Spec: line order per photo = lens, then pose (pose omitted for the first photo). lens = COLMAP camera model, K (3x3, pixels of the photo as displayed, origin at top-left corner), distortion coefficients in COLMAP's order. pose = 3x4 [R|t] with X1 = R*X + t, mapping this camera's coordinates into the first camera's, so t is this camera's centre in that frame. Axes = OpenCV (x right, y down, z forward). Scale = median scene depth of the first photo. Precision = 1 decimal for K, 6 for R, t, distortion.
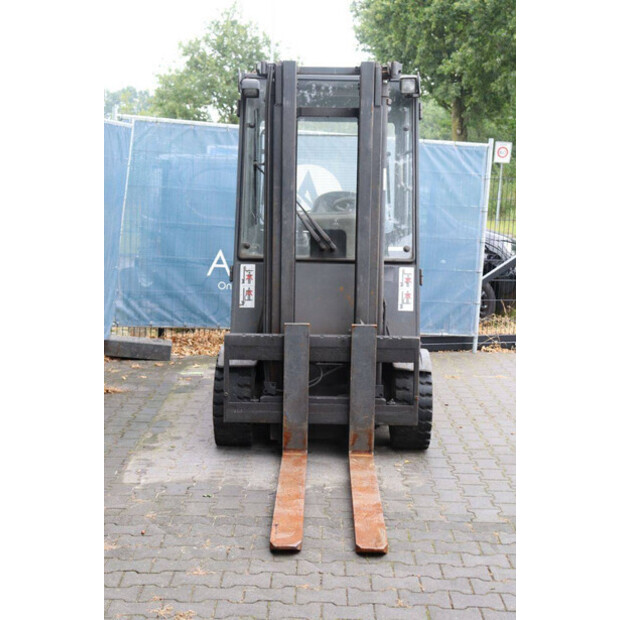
lens RADIAL K [[1048.4, 0, 315.2], [0, 1048.4, 307.8], [0, 0, 1]] dist [0.169271, 0.000000]
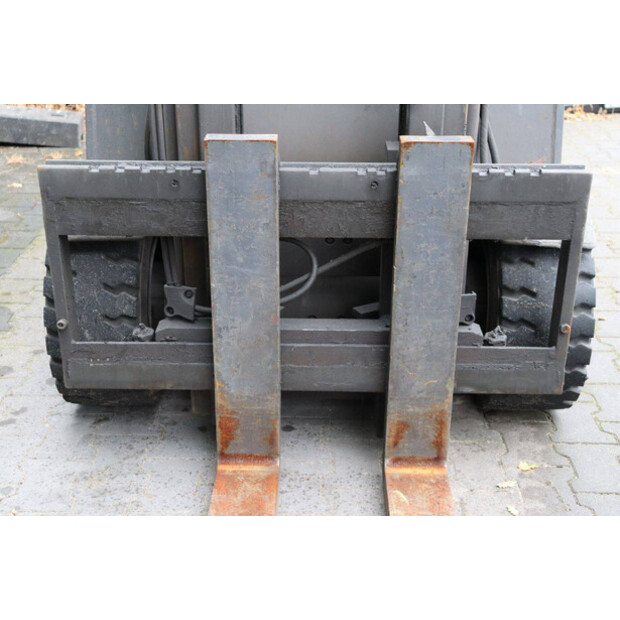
lens RADIAL K [[894.5, 0, 310.9], [0, 894.5, 303.4], [0, 0, 1]] dist [0.086208, 0.000000]
pose [[0.999926, -0.006257, -0.010401, 0.008095], [0.008917, 0.960043, 0.279712, -0.014439], [0.008236, -0.279784, 0.960028, 0.688214]]
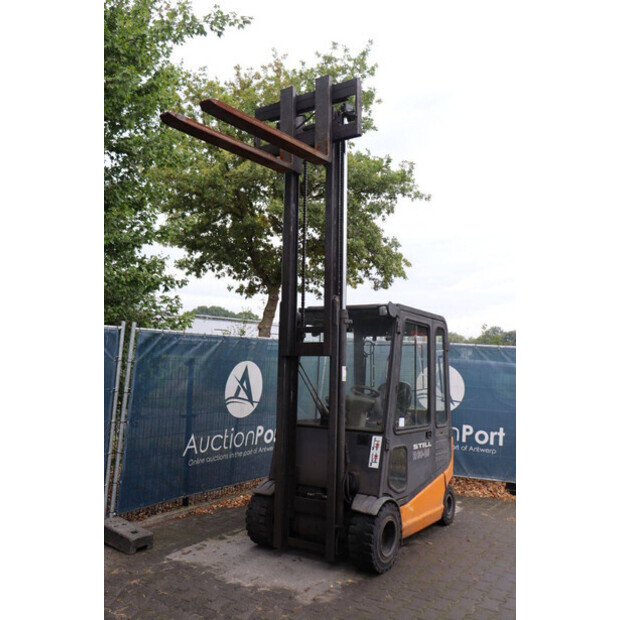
lens RADIAL K [[568.4, 0, 313.5], [0, 568.4, 306.0], [0, 0, 1]] dist [-0.091512, 0.000000]
pose [[0.838549, -0.056183, -0.541922, 0.459298], [-0.073308, 0.973989, -0.214411, -0.042044], [0.539872, 0.219521, 0.812618, 0.323810]]
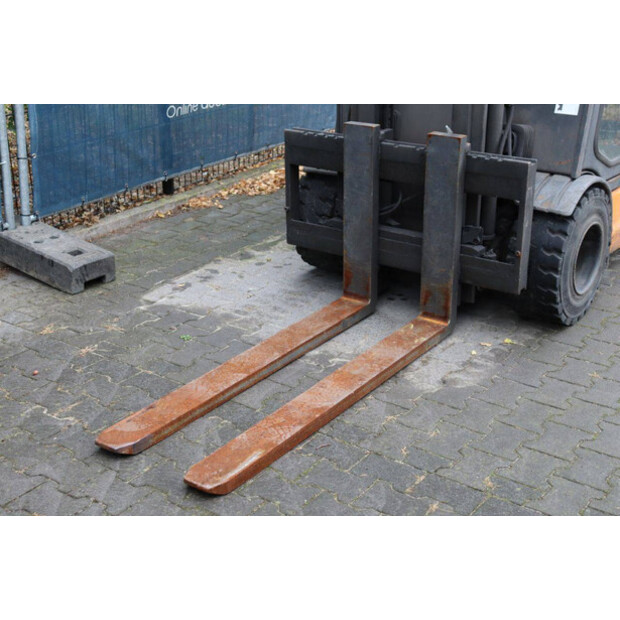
lens RADIAL K [[930.1, 0, 304.4], [0, 930.1, 304.9], [0, 0, 1]] dist [0.094768, 0.000000]
pose [[0.806979, 0.196972, -0.556764, 0.317023], [-0.049771, 0.962070, 0.268223, -0.033089], [0.588479, -0.188739, 0.786174, 0.456773]]
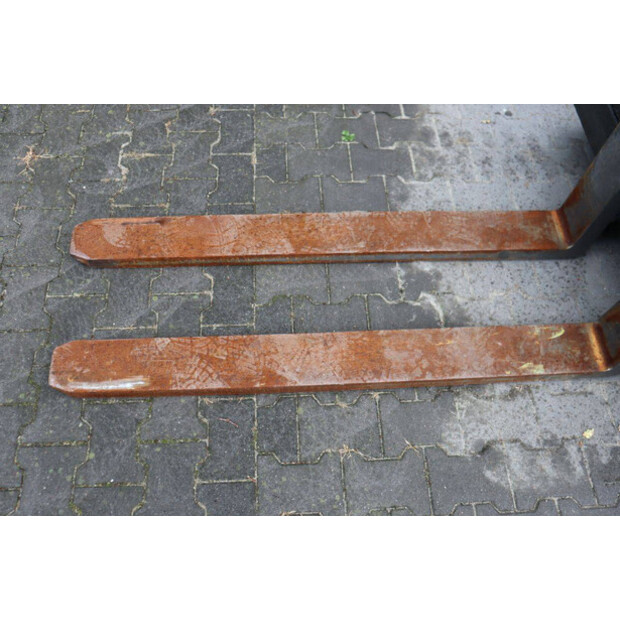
lens RADIAL K [[568.4, 0, 311.2], [0, 568.4, 306.0], [0, 0, 1]] dist [-0.091512, 0.000000]
pose [[0.063756, 0.868536, -0.491509, 0.138195], [-0.180469, 0.494425, 0.850279, -0.051694], [0.981512, 0.034491, 0.188266, 0.824505]]
